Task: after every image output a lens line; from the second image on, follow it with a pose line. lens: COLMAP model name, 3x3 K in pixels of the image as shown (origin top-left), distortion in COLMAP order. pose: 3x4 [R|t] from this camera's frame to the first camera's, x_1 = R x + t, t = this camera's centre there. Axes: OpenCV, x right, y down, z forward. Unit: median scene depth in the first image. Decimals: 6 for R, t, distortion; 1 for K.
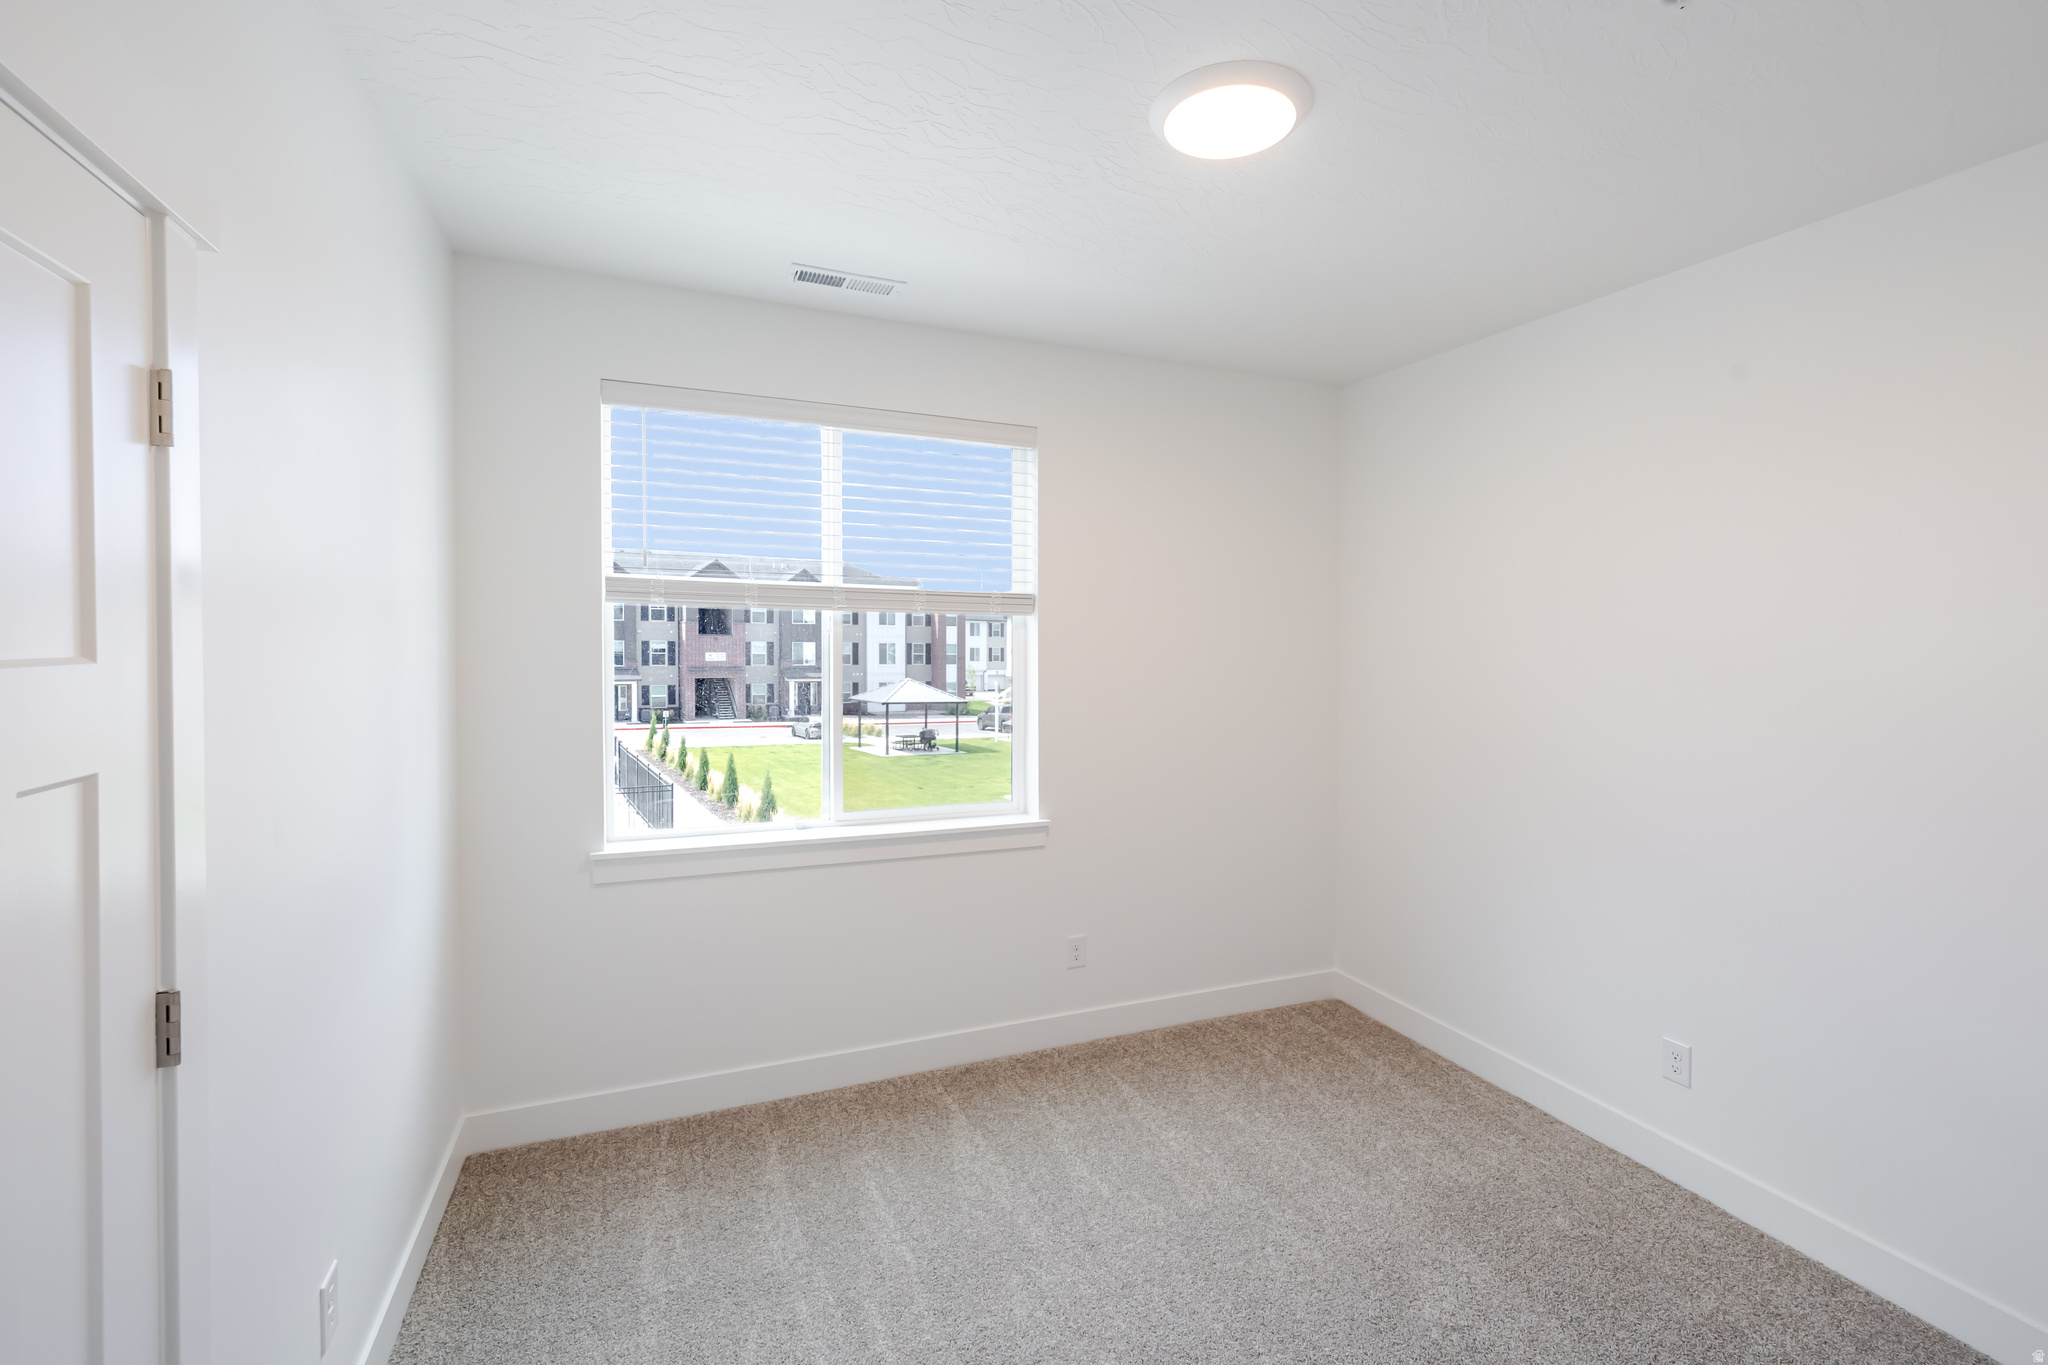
lens RADIAL K [[944.2, 0, 1029.6], [0, 944.2, 647.2], [0, 0, 1]] dist [0.000857, 0.000103]
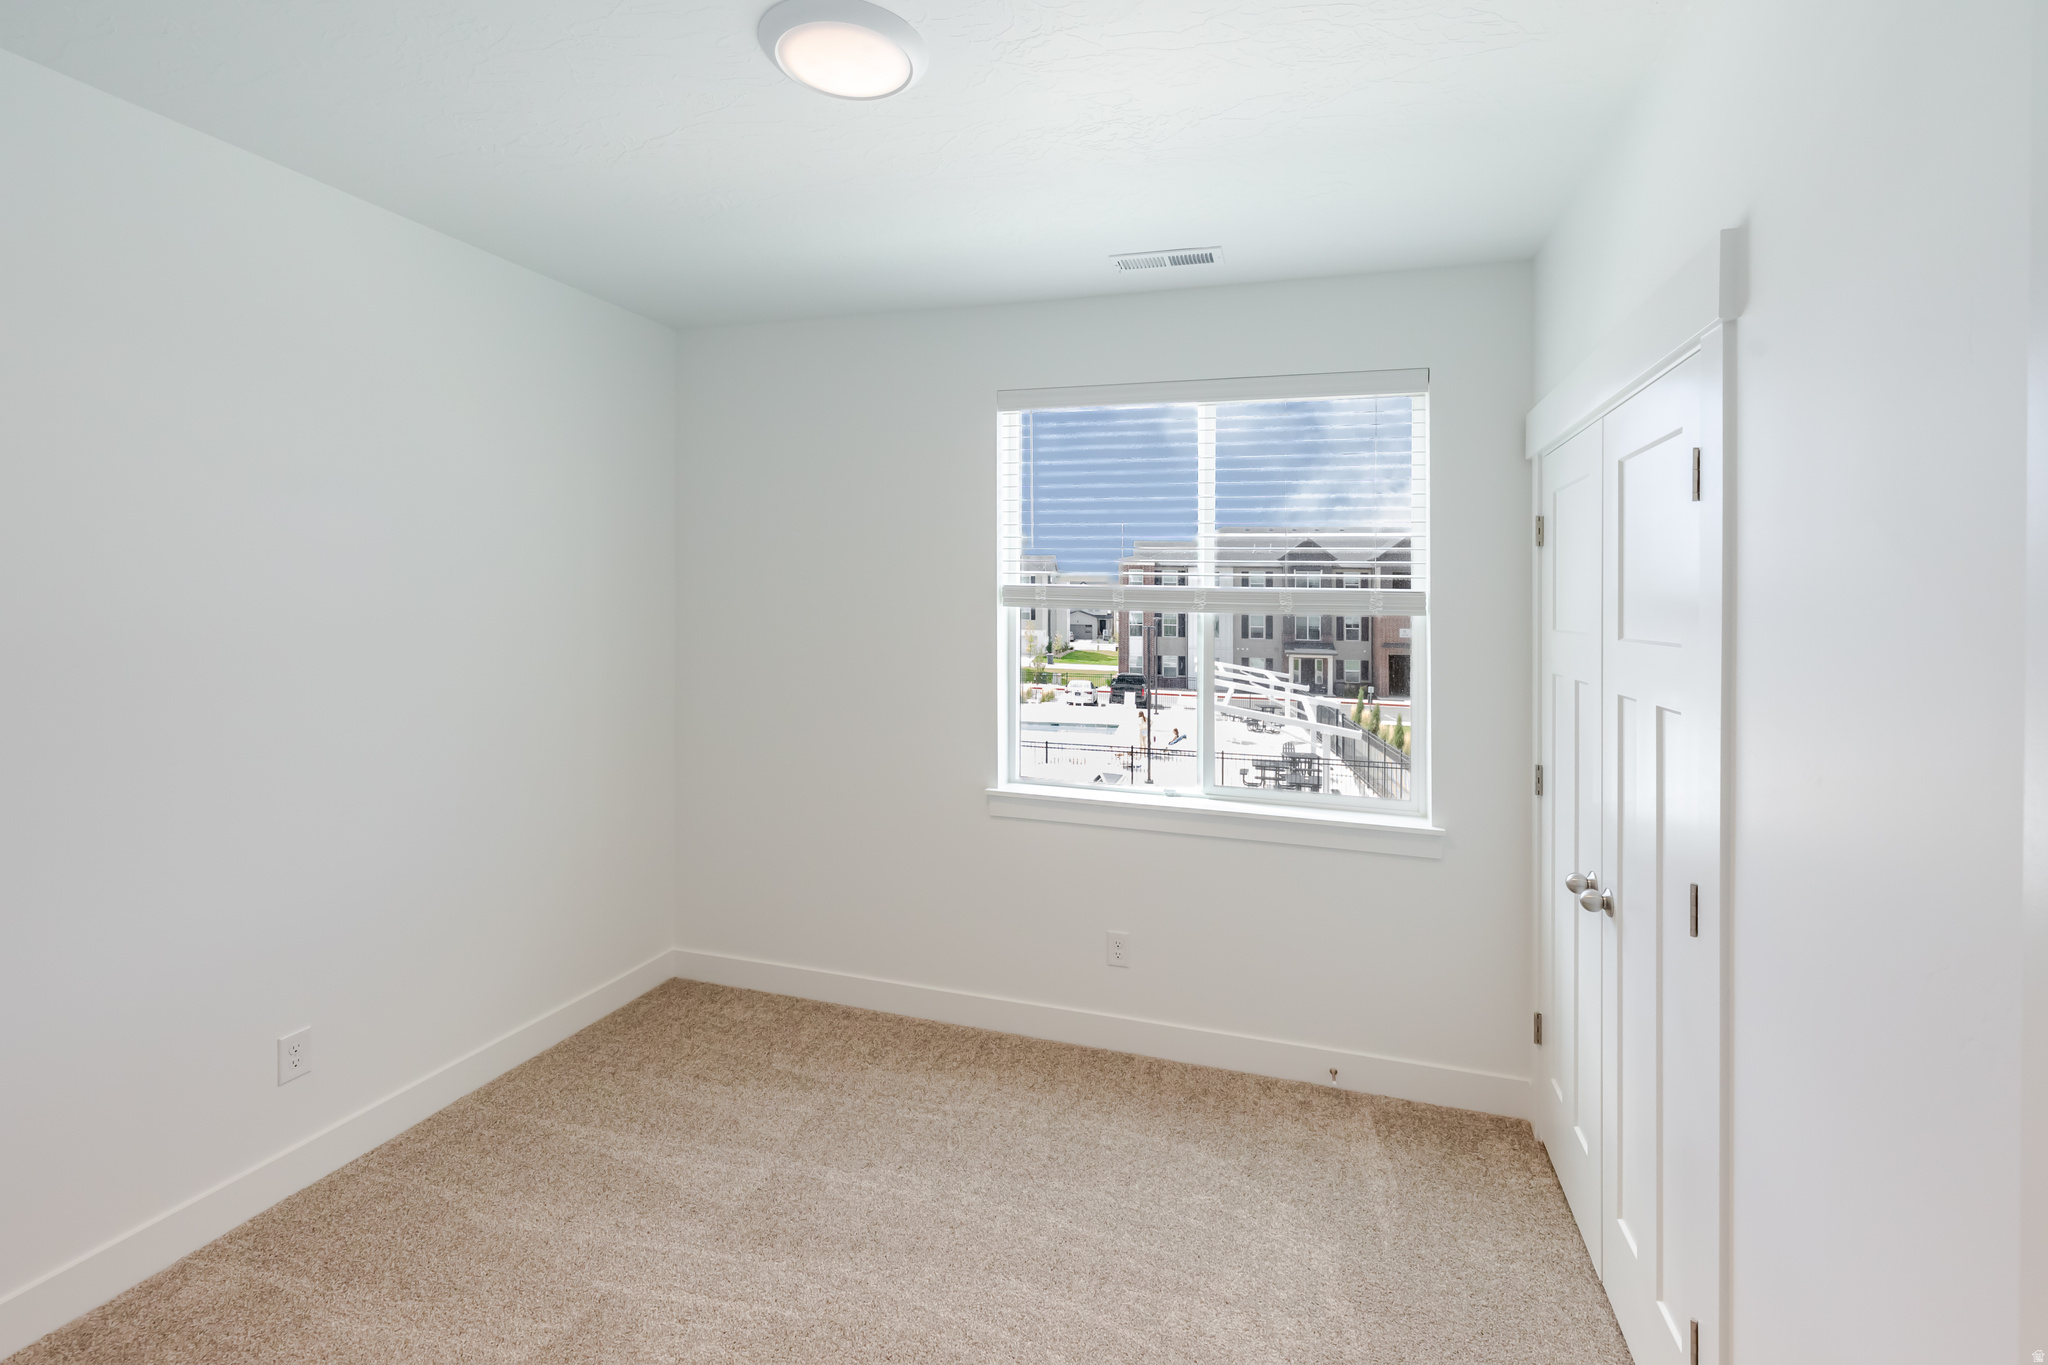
lens RADIAL K [[929.2, 0, 1025.3], [0, 929.2, 595.1], [0, 0, 1]] dist [0.002891, 0.000119]
pose [[0.750850, -0.001959, -0.660470, 0.184009], [-0.018309, 0.999550, -0.023779, 0.000759], [0.660219, 0.029947, 0.750476, 0.080513]]
